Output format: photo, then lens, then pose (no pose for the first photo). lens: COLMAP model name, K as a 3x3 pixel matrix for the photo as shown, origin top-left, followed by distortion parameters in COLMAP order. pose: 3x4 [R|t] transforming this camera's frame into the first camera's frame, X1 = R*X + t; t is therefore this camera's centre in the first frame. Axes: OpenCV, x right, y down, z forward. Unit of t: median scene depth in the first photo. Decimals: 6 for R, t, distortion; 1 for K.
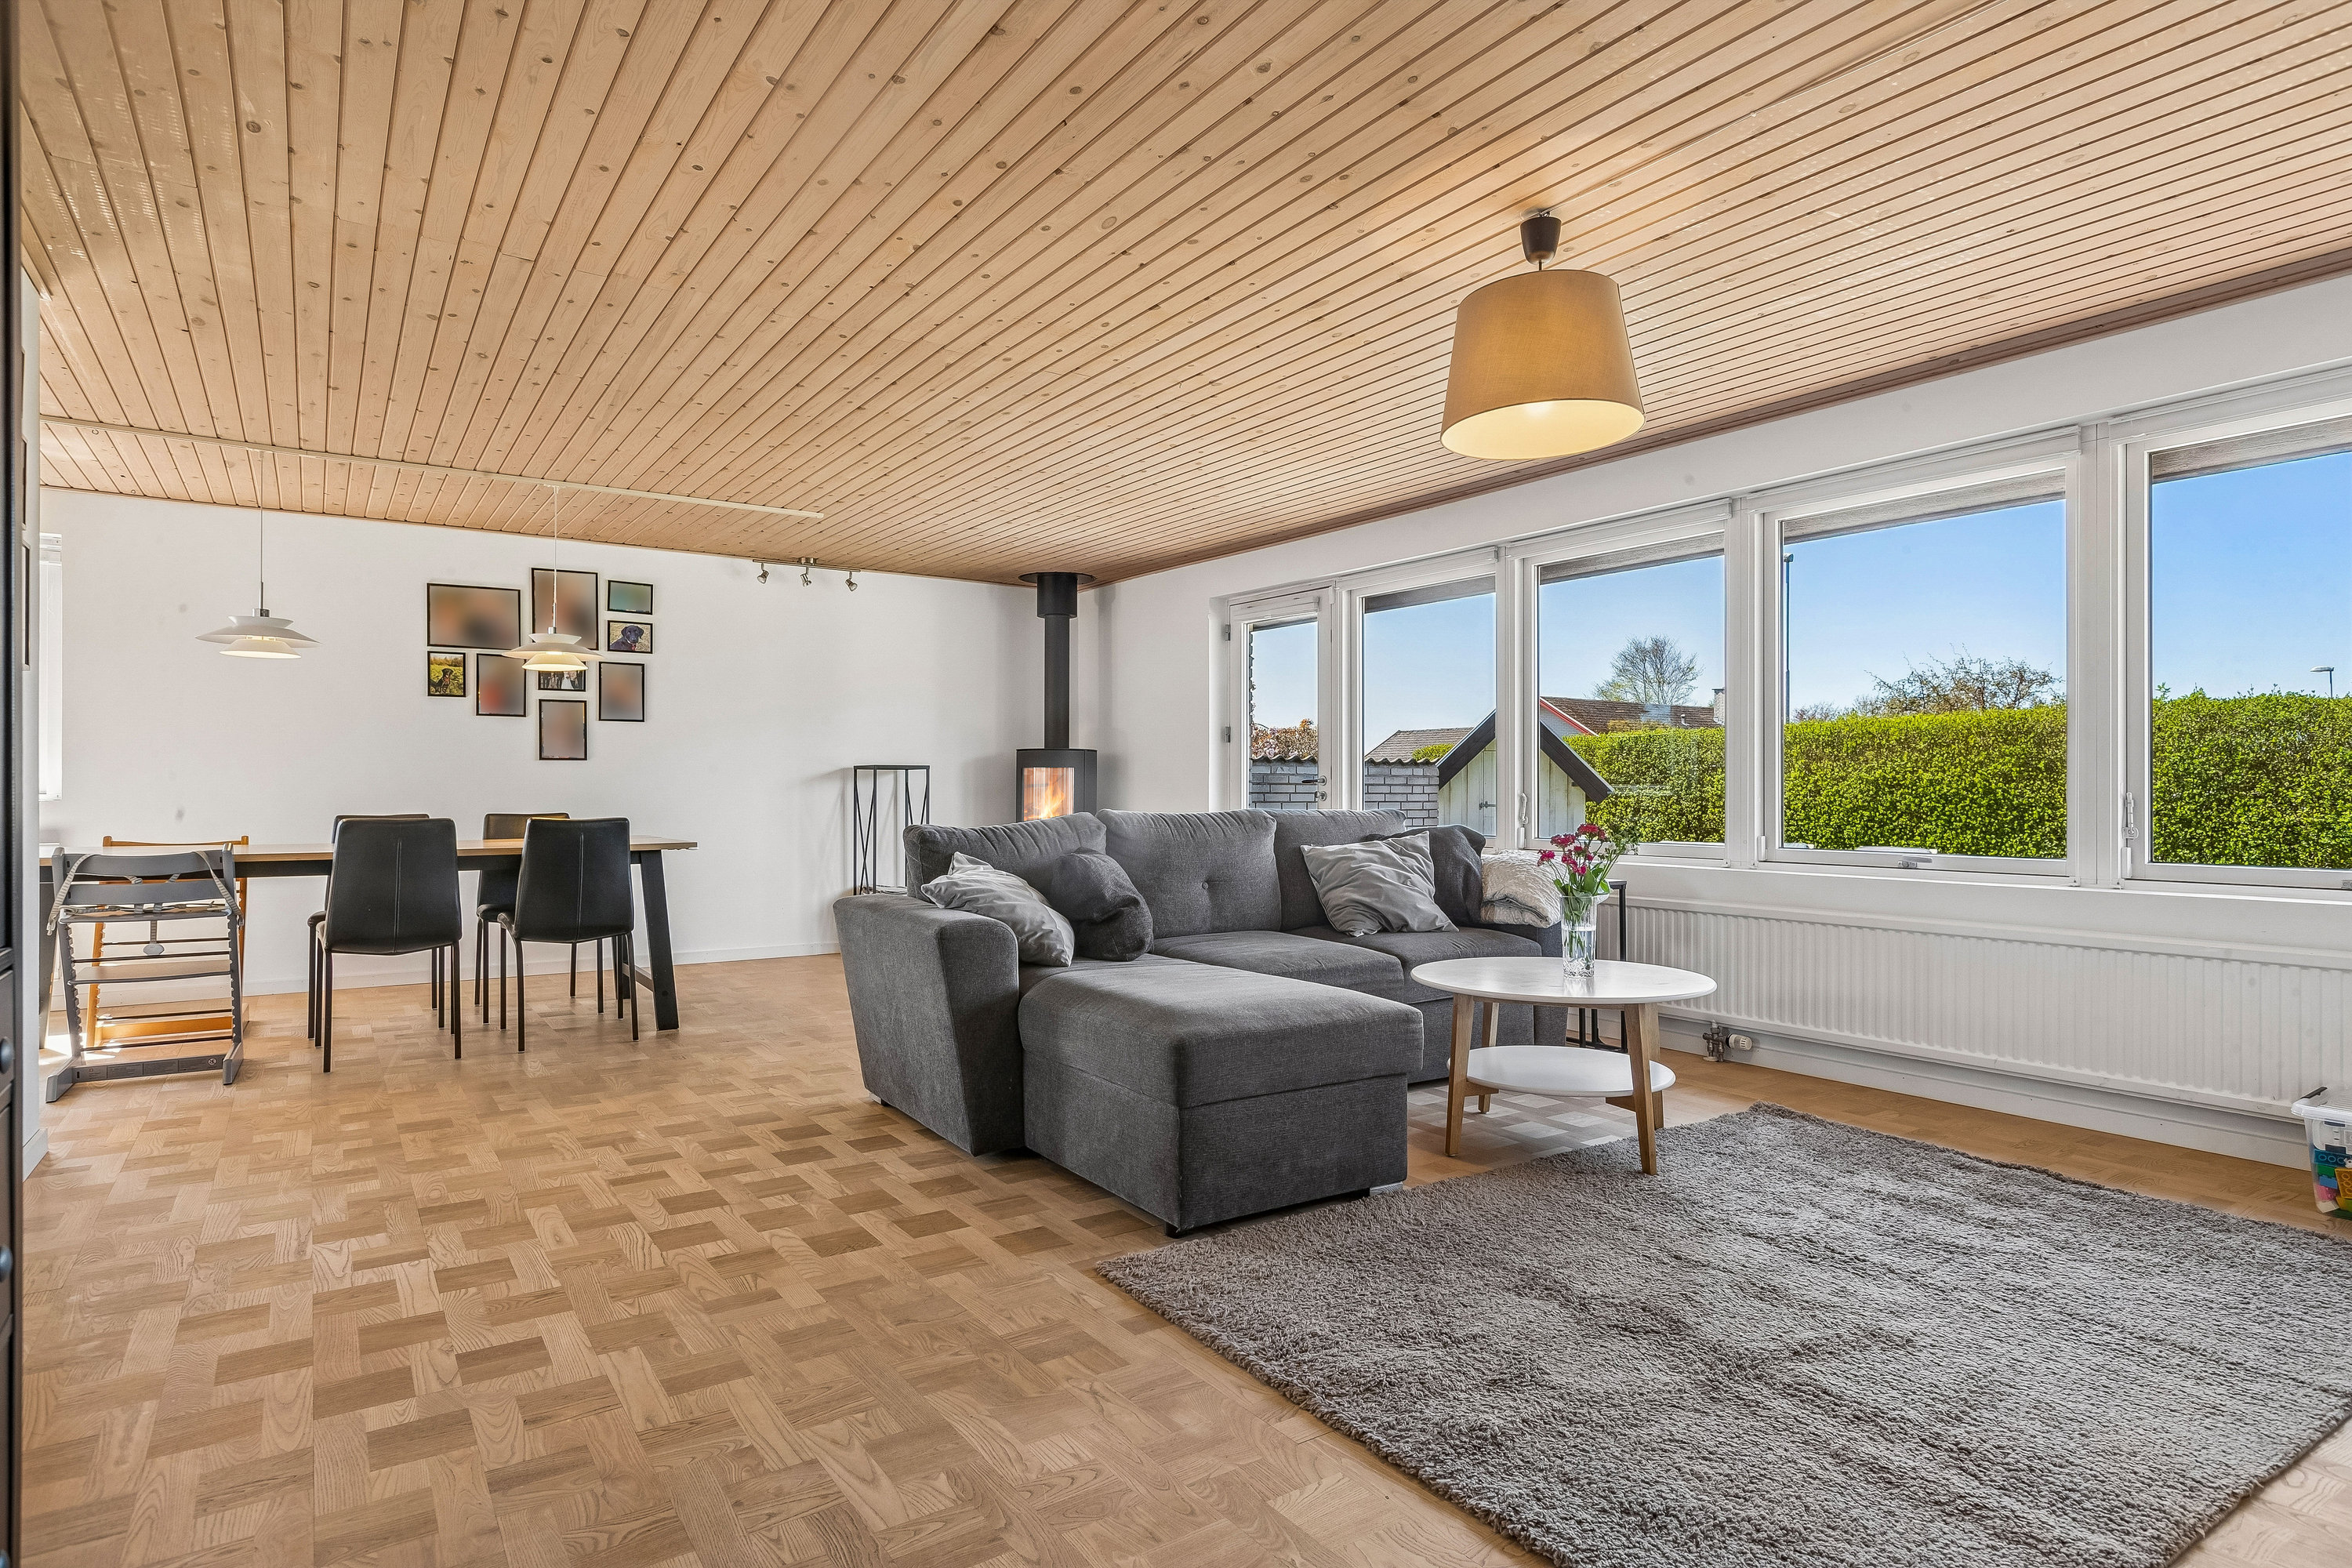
lens RADIAL K [[1276.6, 0, 1176.7], [0, 1276.6, 785.8], [0, 0, 1]] dist [0.001378, -0.000193]
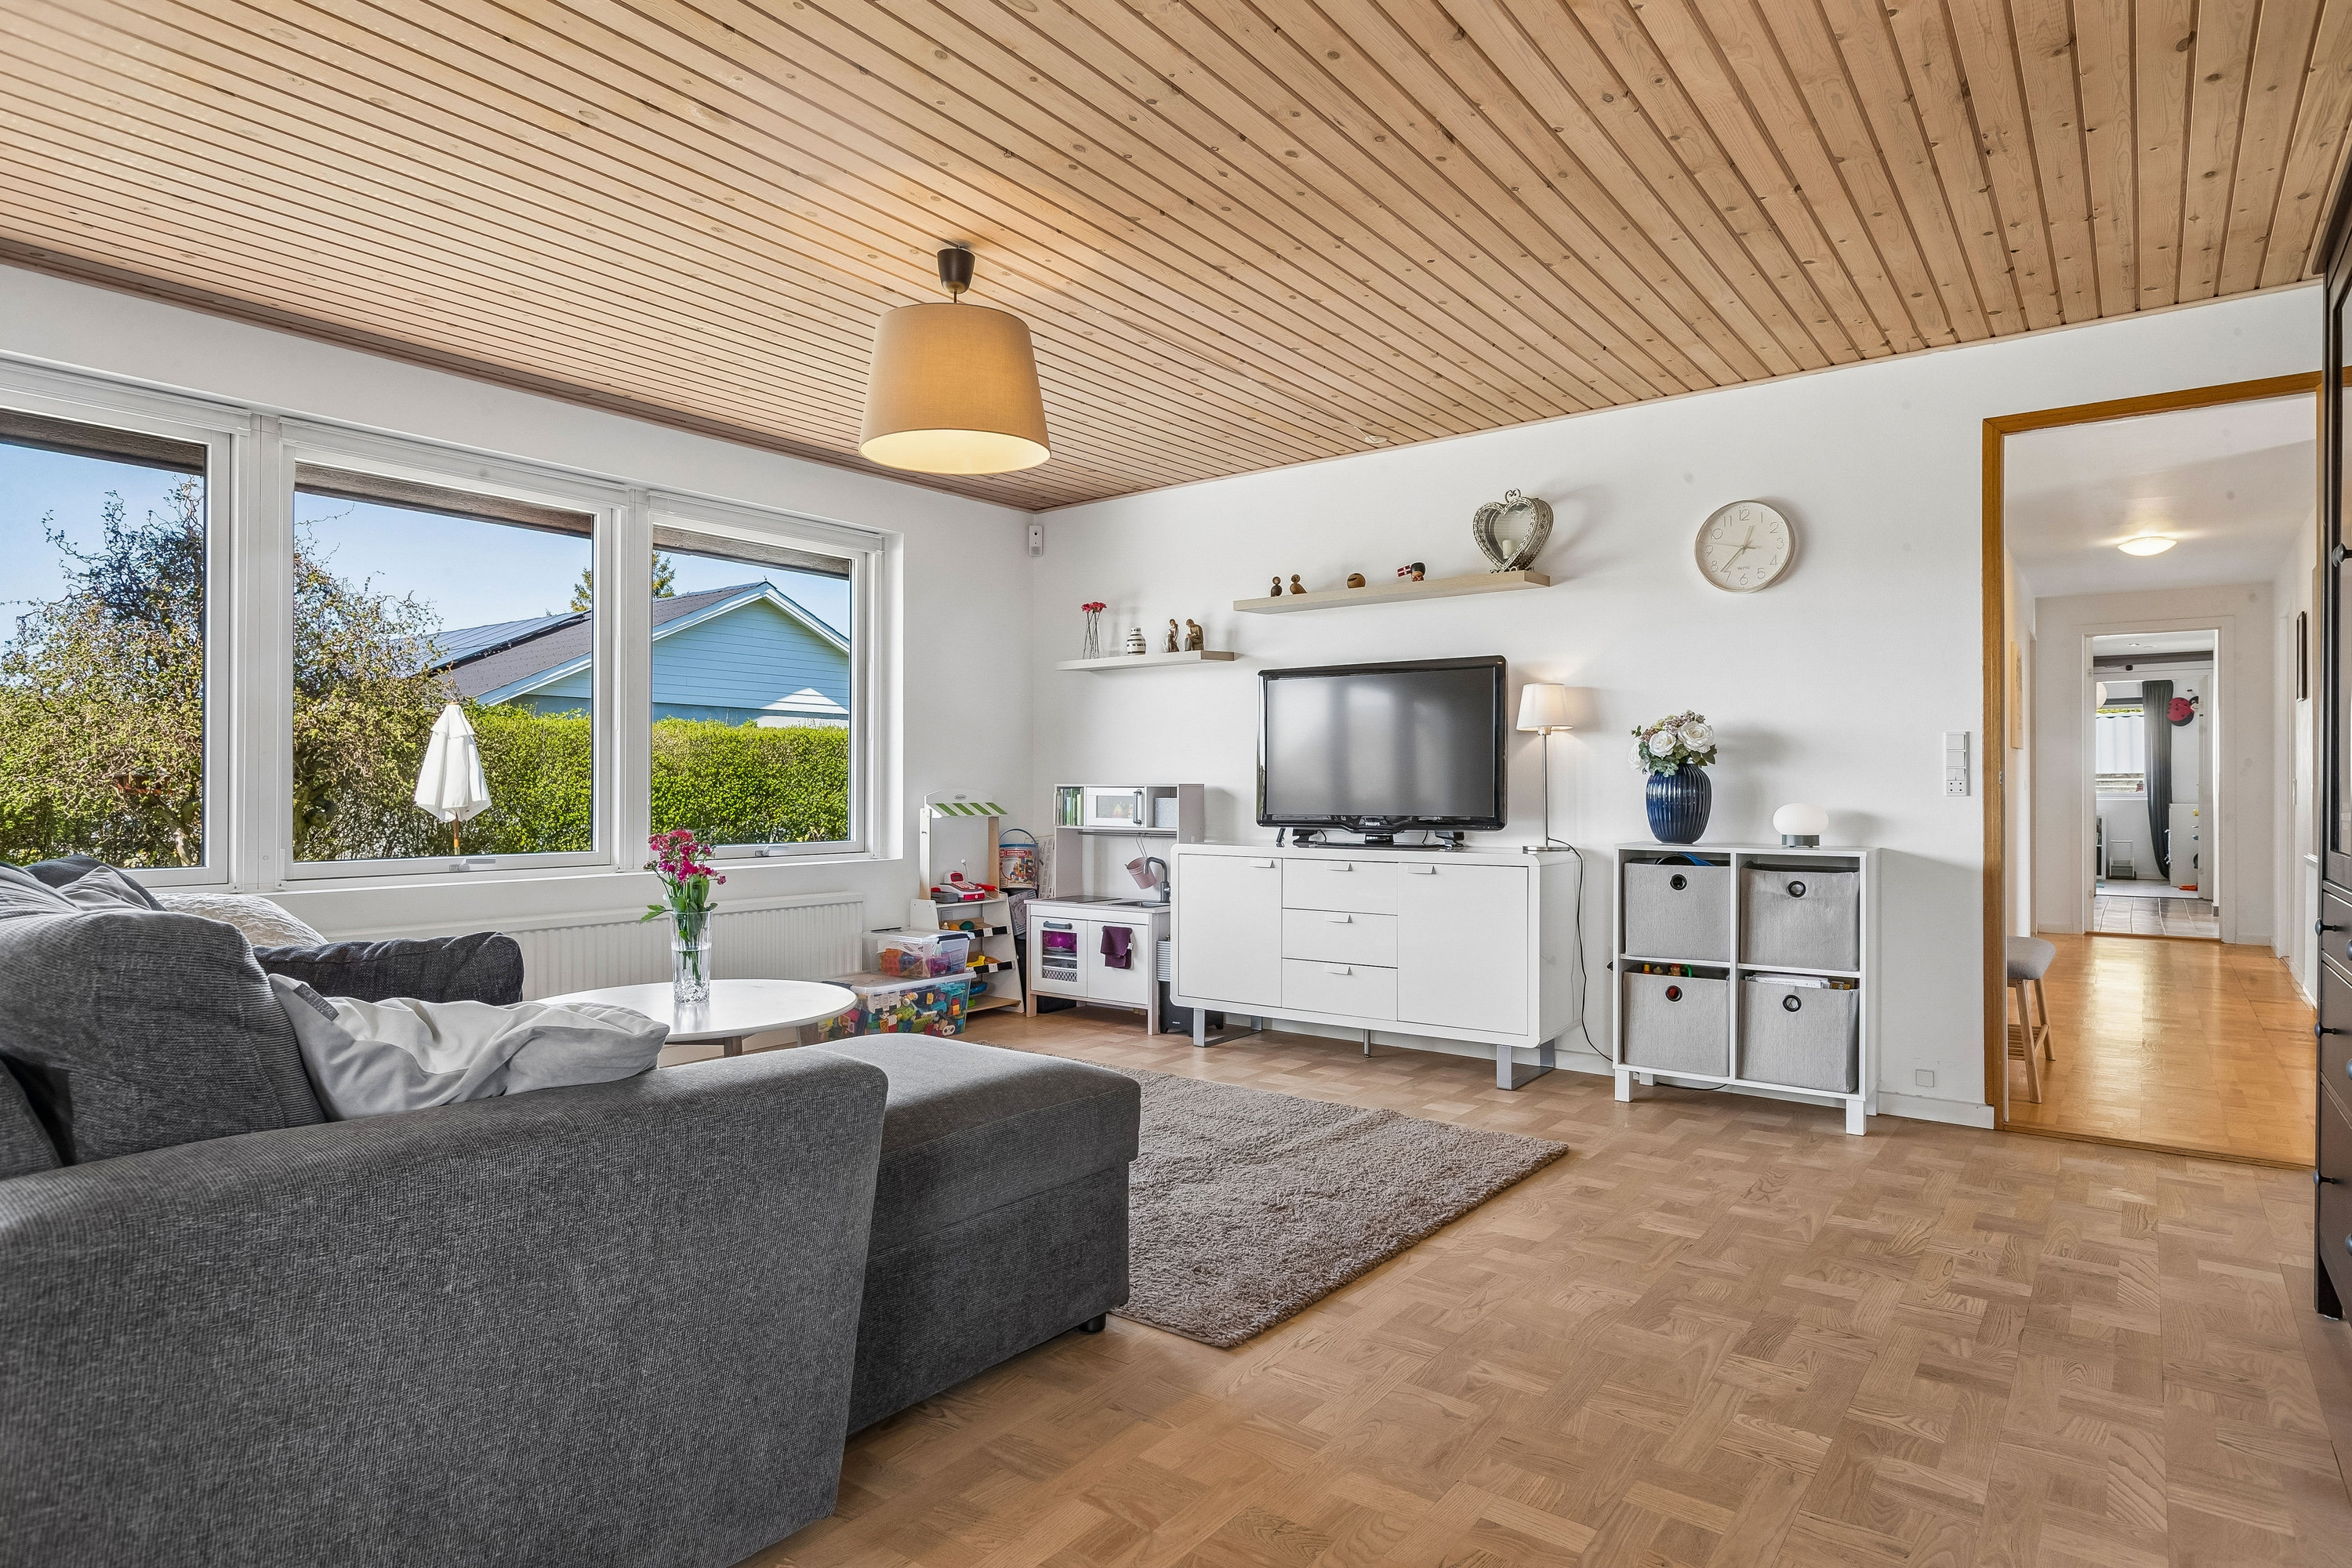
lens RADIAL K [[1276.6, 0, 1185.9], [0, 1276.6, 785.3], [0, 0, 1]] dist [0.001378, -0.000193]
pose [[-0.324859, 0.002841, 0.945758, -0.509871], [-0.006301, 0.999967, -0.005168, 0.001167], [-0.945741, -0.007639, -0.324831, 0.765457]]
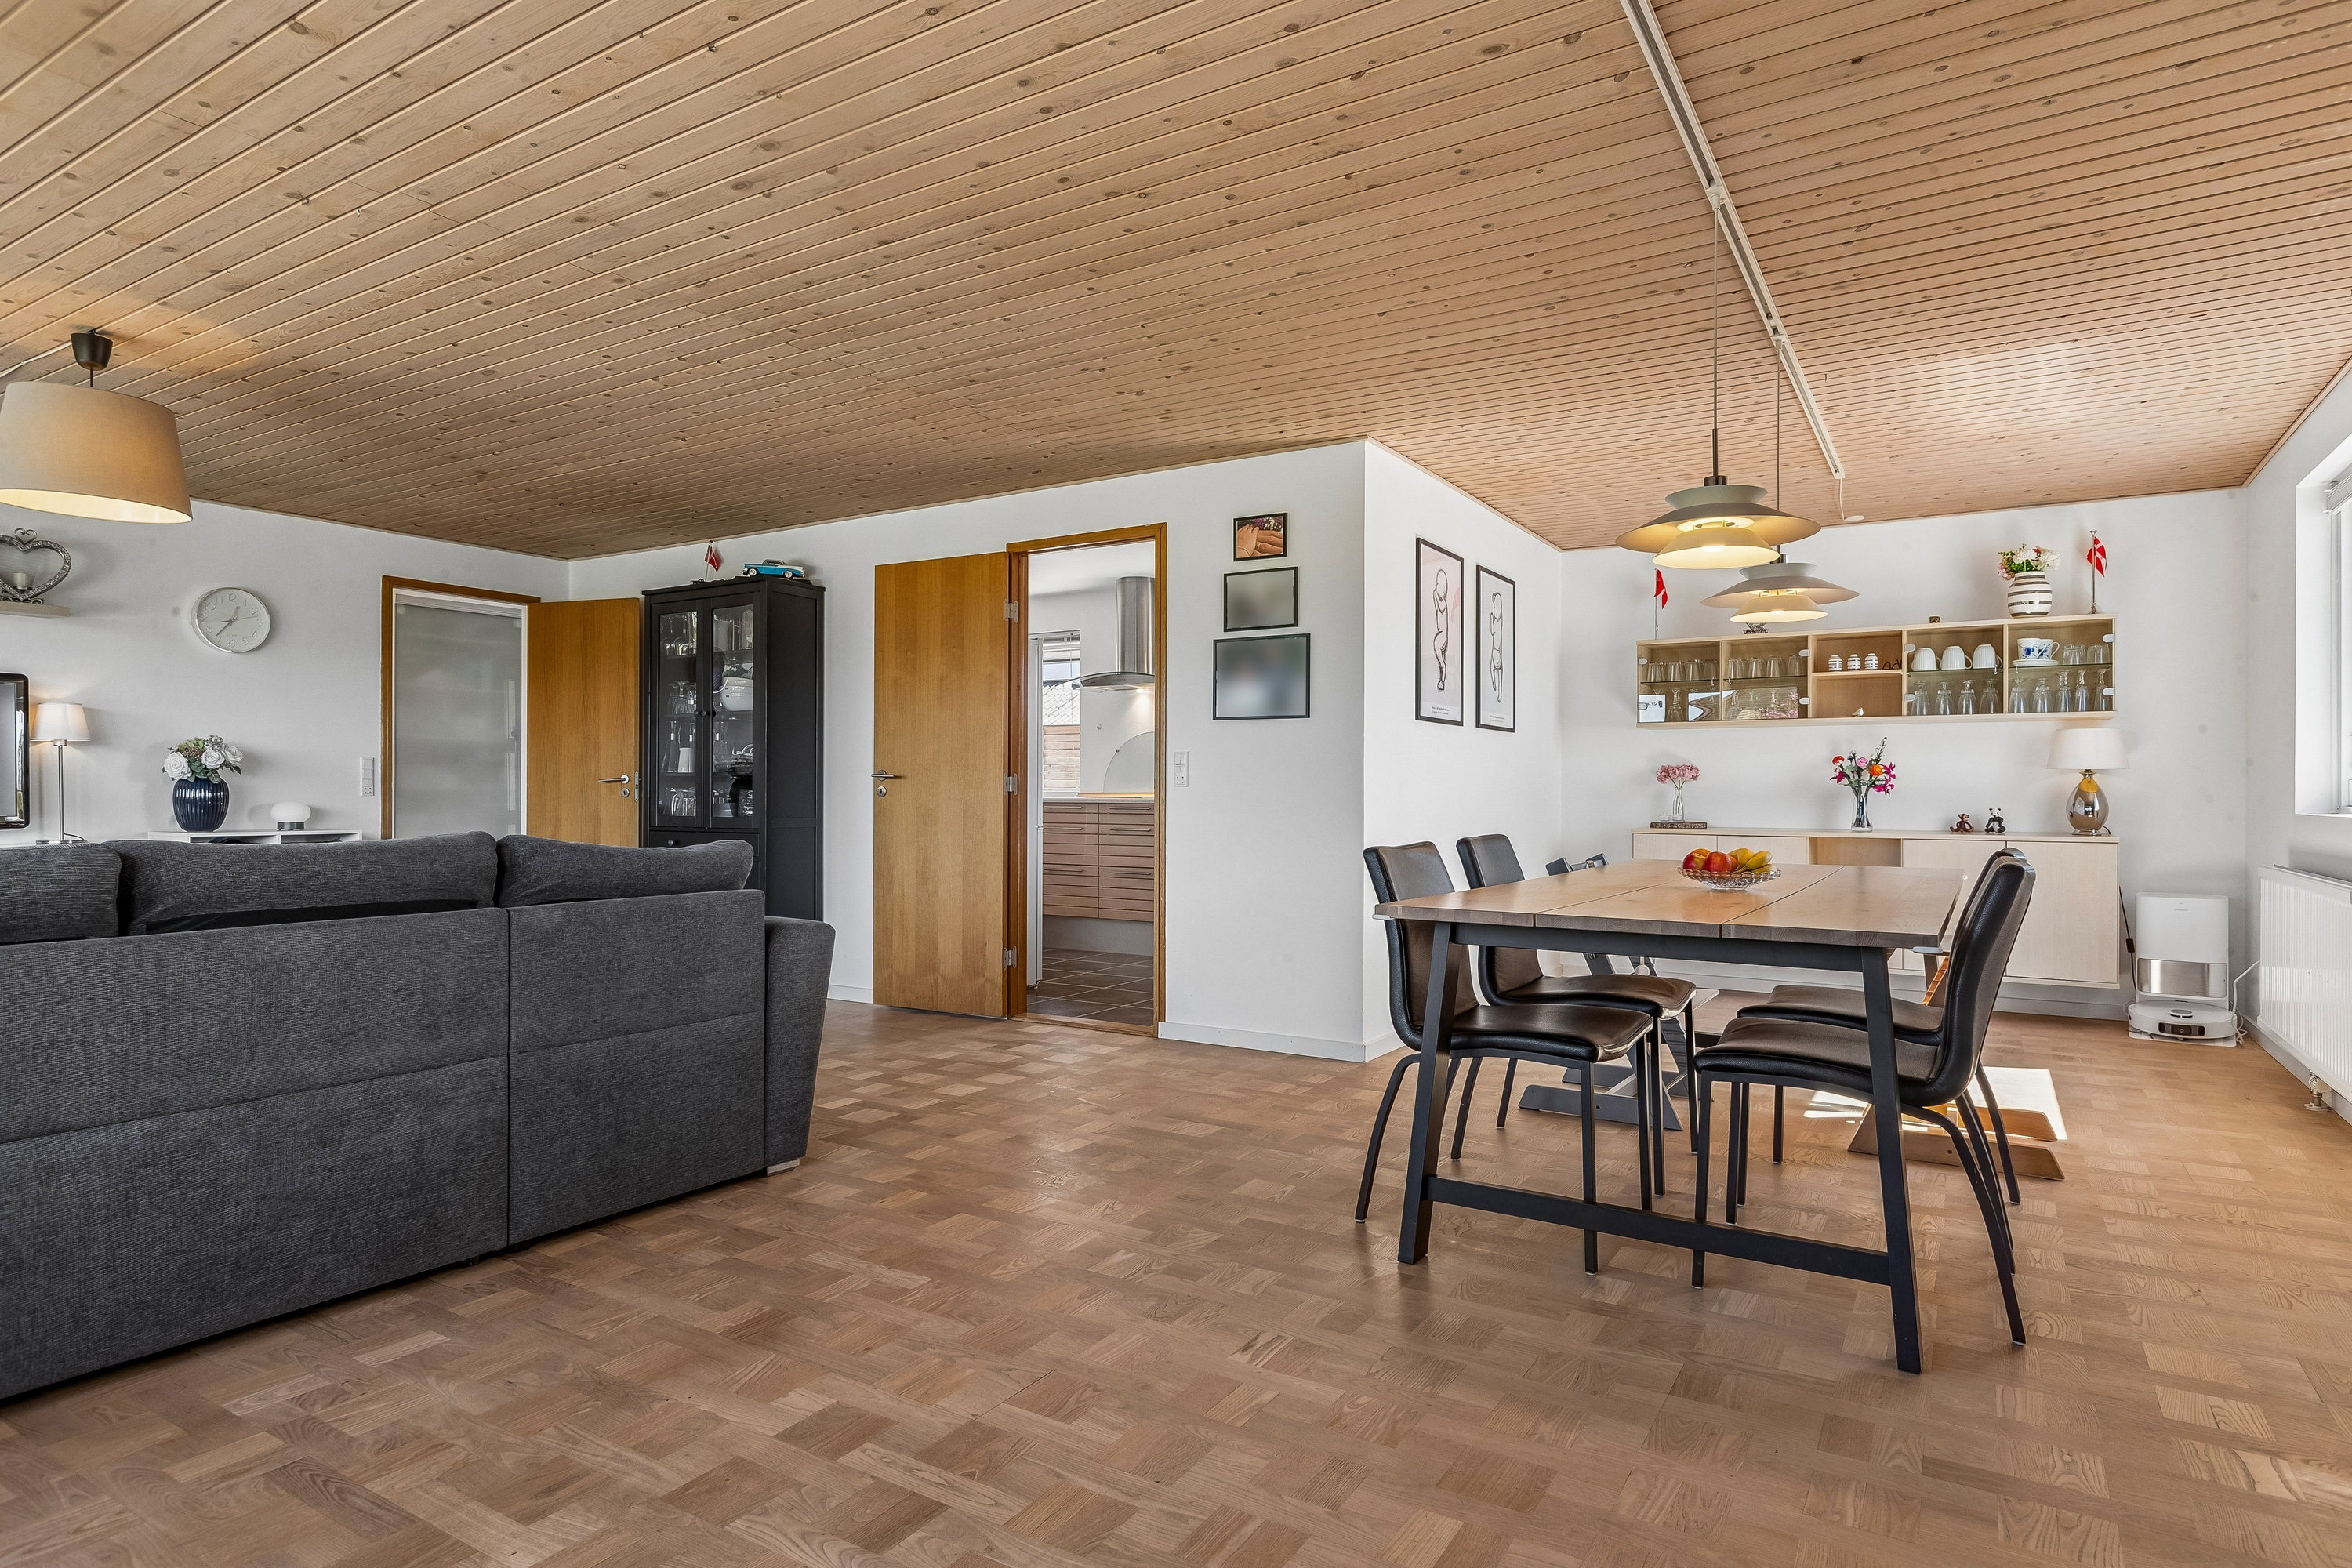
lens RADIAL K [[1276.6, 0, 1171.2], [0, 1276.6, 781.8], [0, 0, 1]] dist [0.001378, -0.000193]
pose [[-0.915072, -0.005736, -0.403249, -0.110024], [-0.001095, 0.999930, -0.011741, 0.001713], [0.403288, -0.010302, -0.915015, 1.696391]]
